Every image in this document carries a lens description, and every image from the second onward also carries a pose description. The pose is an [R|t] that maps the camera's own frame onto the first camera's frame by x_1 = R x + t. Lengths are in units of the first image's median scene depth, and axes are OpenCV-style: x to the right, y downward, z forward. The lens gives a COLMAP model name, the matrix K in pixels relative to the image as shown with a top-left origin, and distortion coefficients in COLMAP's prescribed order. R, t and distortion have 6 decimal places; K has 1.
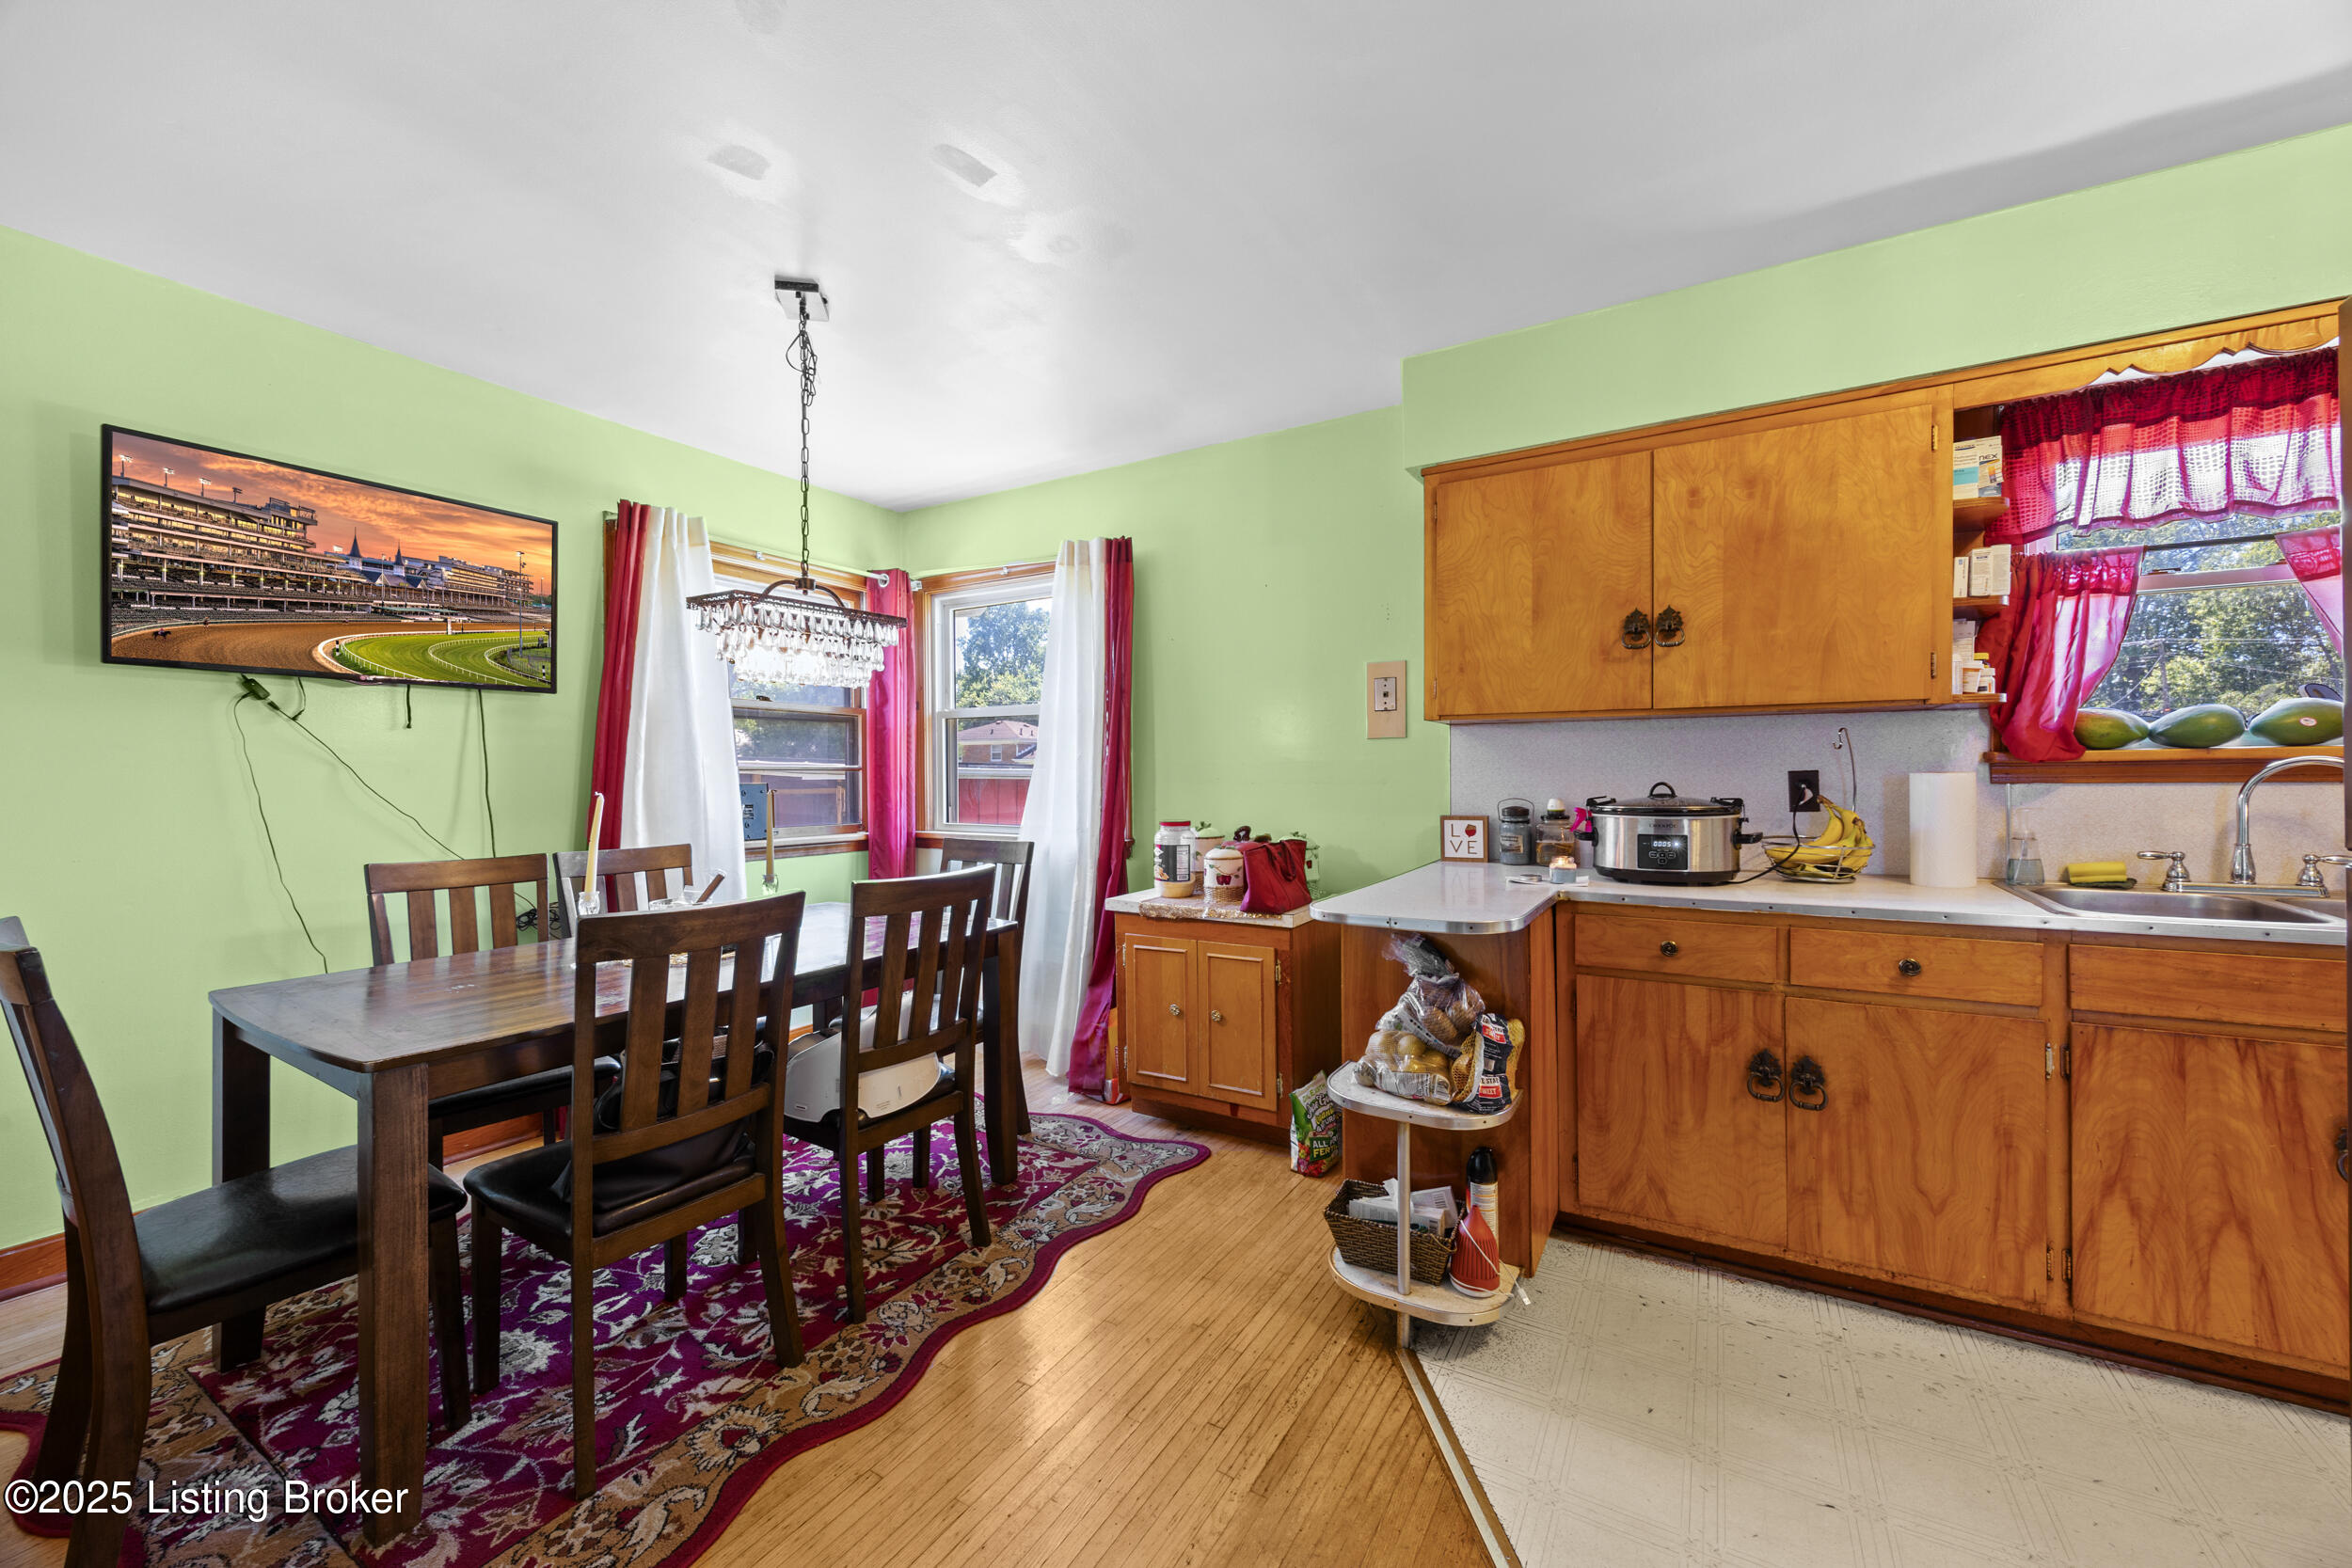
lens RADIAL K [[894.9, 0, 1185.6], [0, 894.9, 776.3], [0, 0, 1]] dist [-0.000701, 0.000307]
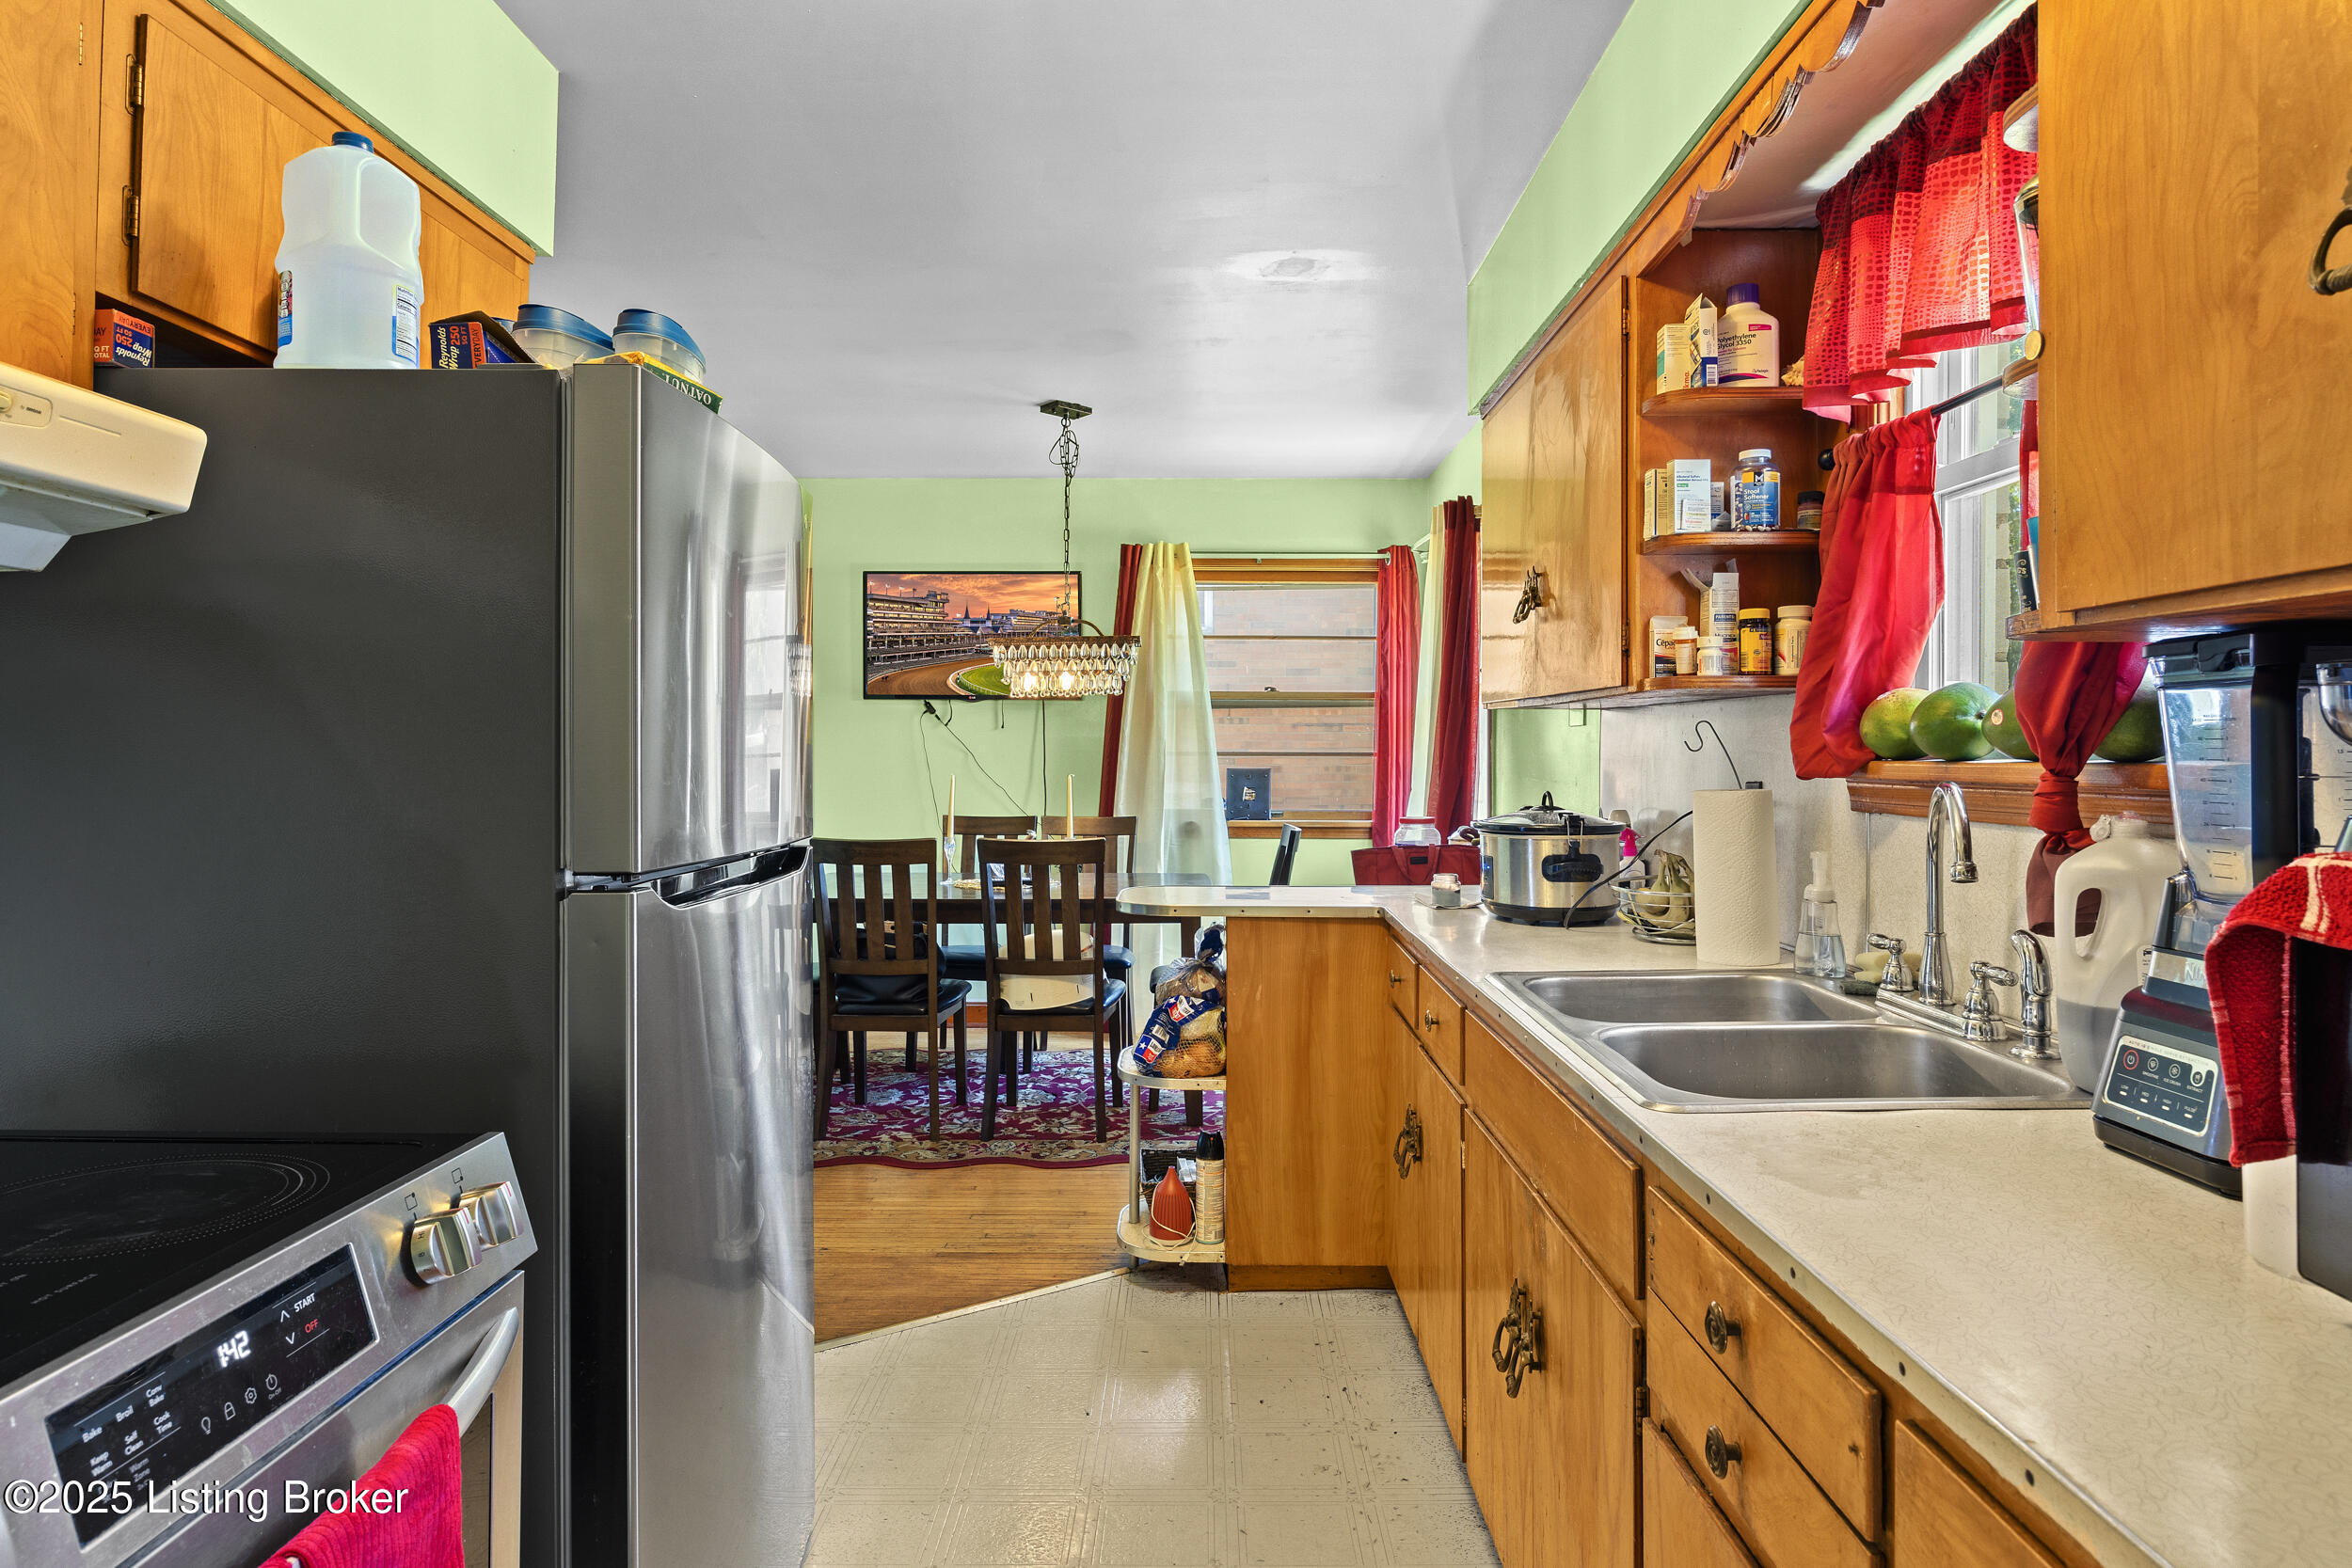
lens RADIAL K [[1373.4, 0, 1179.9], [0, 1373.4, 750.5], [0, 0, 1]] dist [-0.008909, 0.001608]
pose [[0.499573, 0.010341, -0.866210, 1.478253], [-0.008158, 0.999941, 0.007233, -0.038470], [0.866233, 0.003453, 0.499628, 0.135533]]
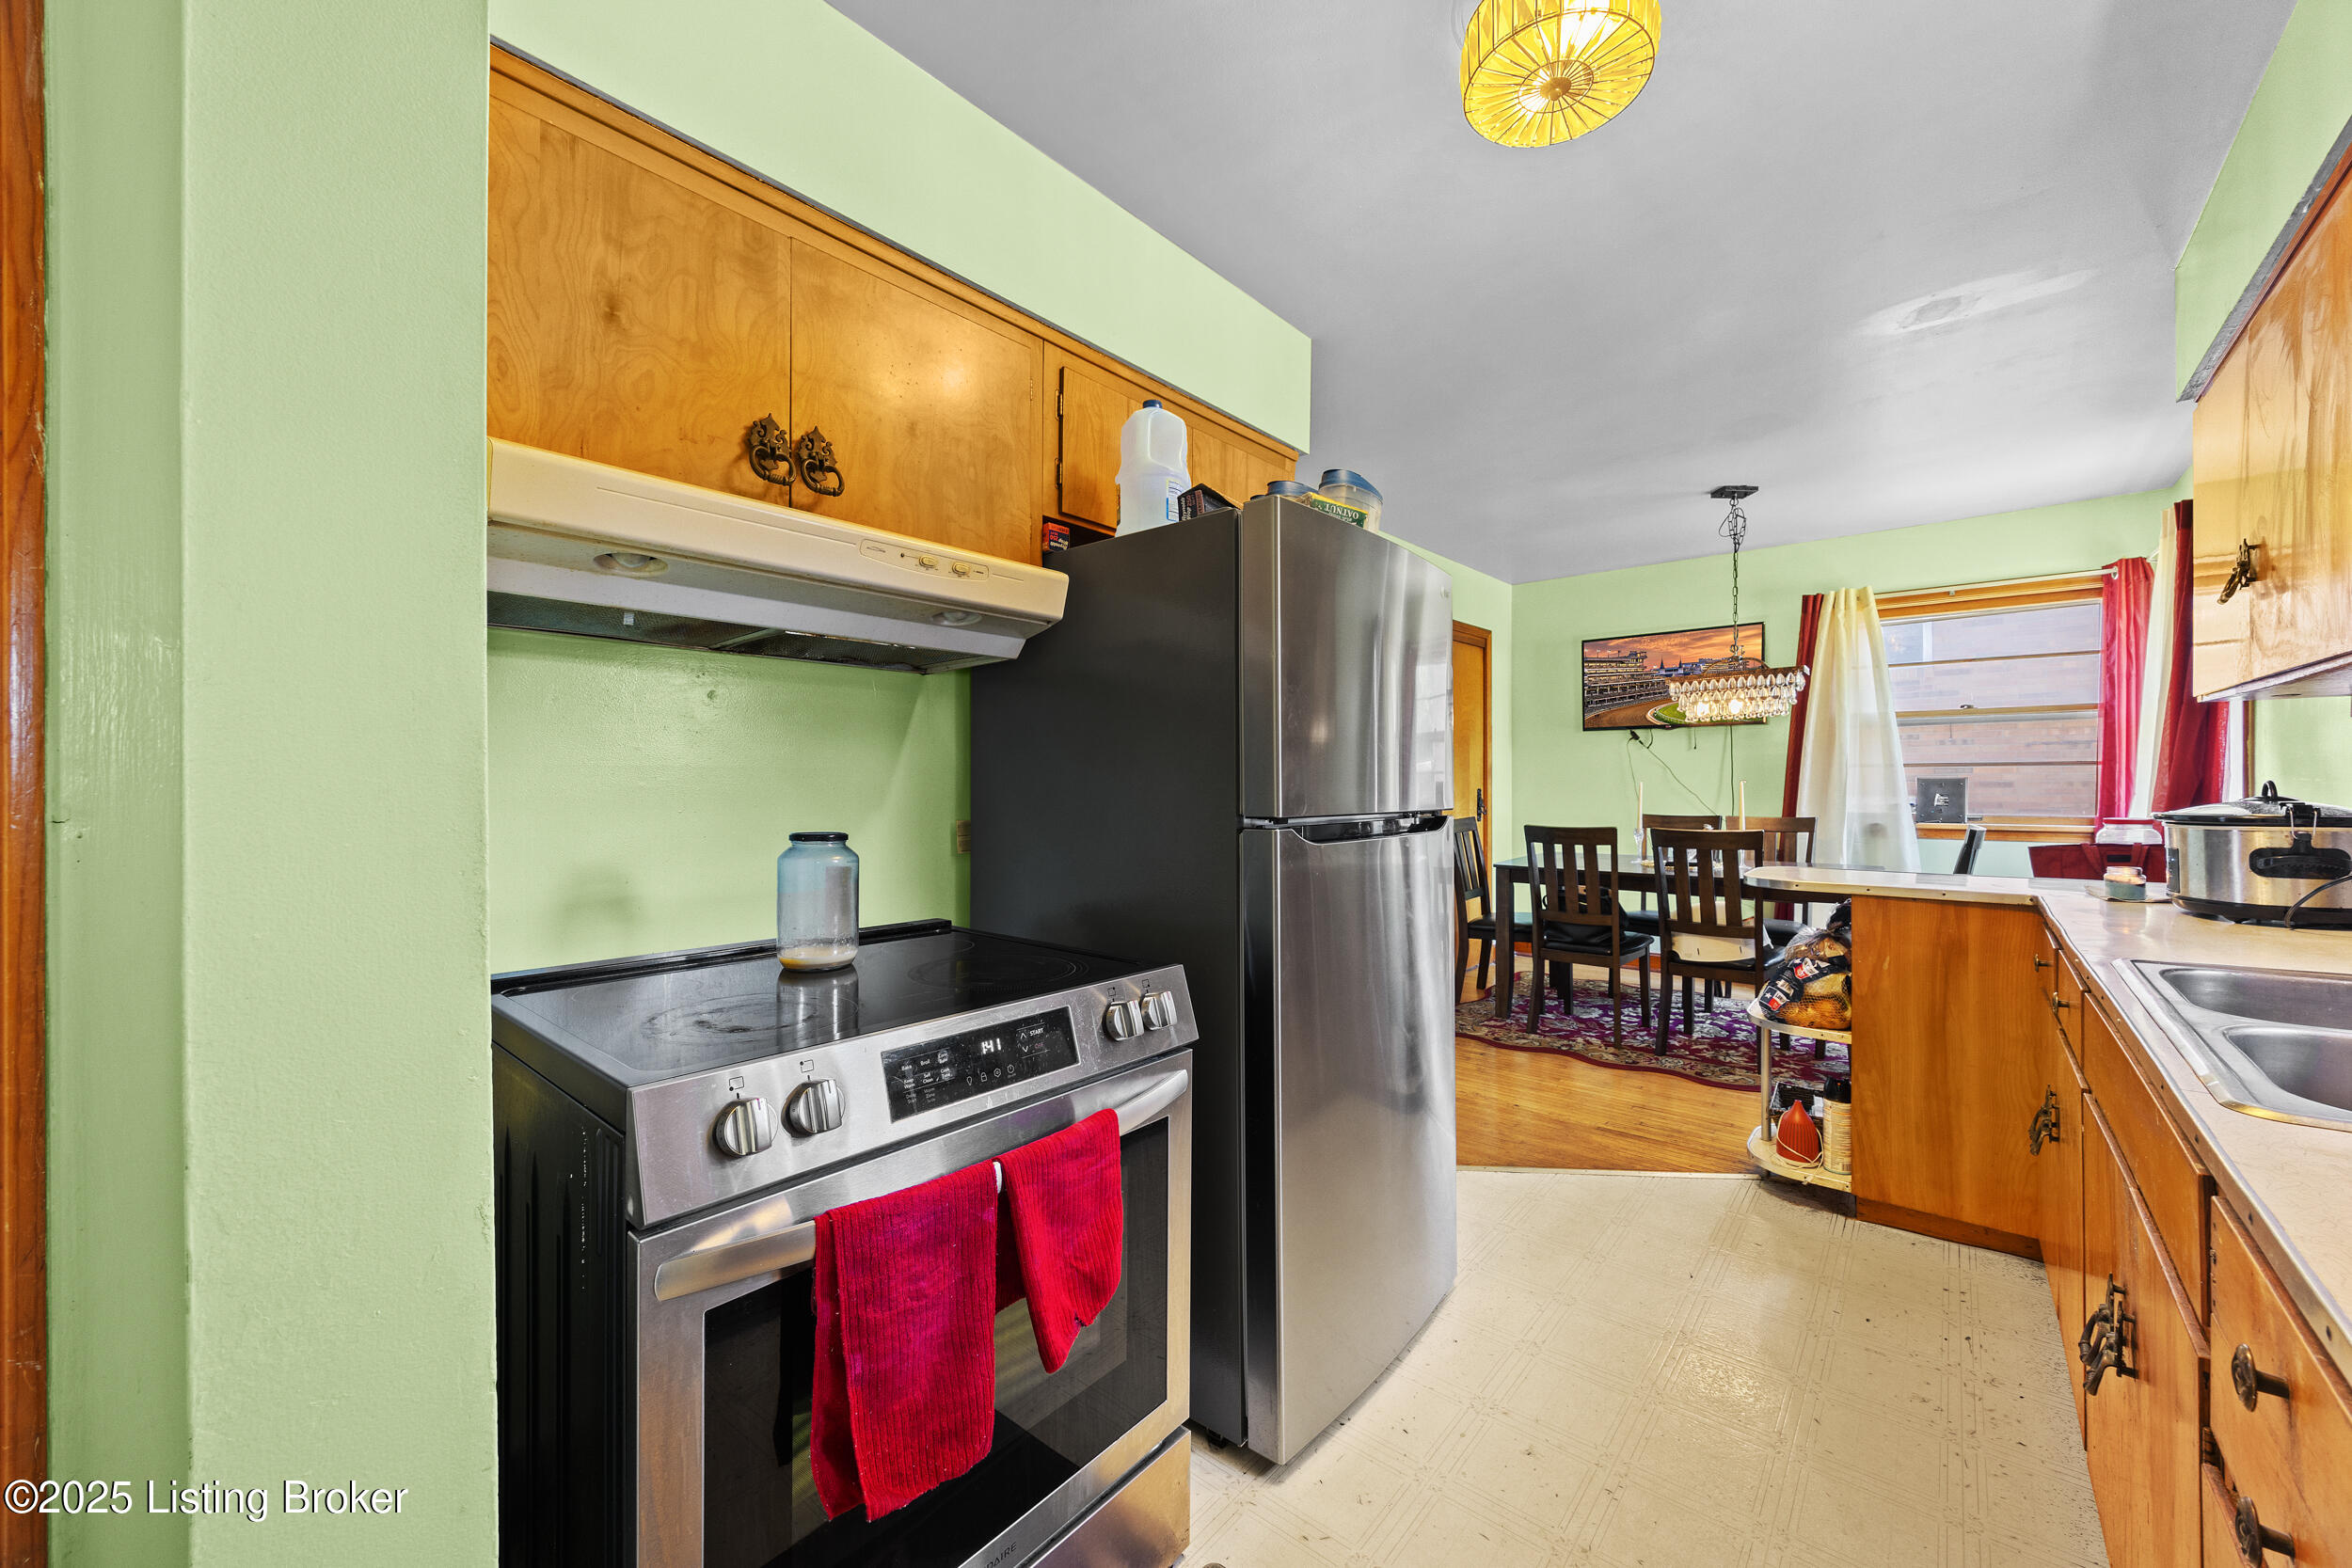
lens RADIAL K [[891.1, 0, 1185.8], [0, 891.1, 788.7], [0, 0, 1]] dist [-0.000310, -0.000118]
pose [[-0.171605, 0.019030, -0.984982, 1.456380], [0.006748, 0.999813, 0.018140, -0.008181], [0.985143, -0.003534, -0.171701, 0.281467]]
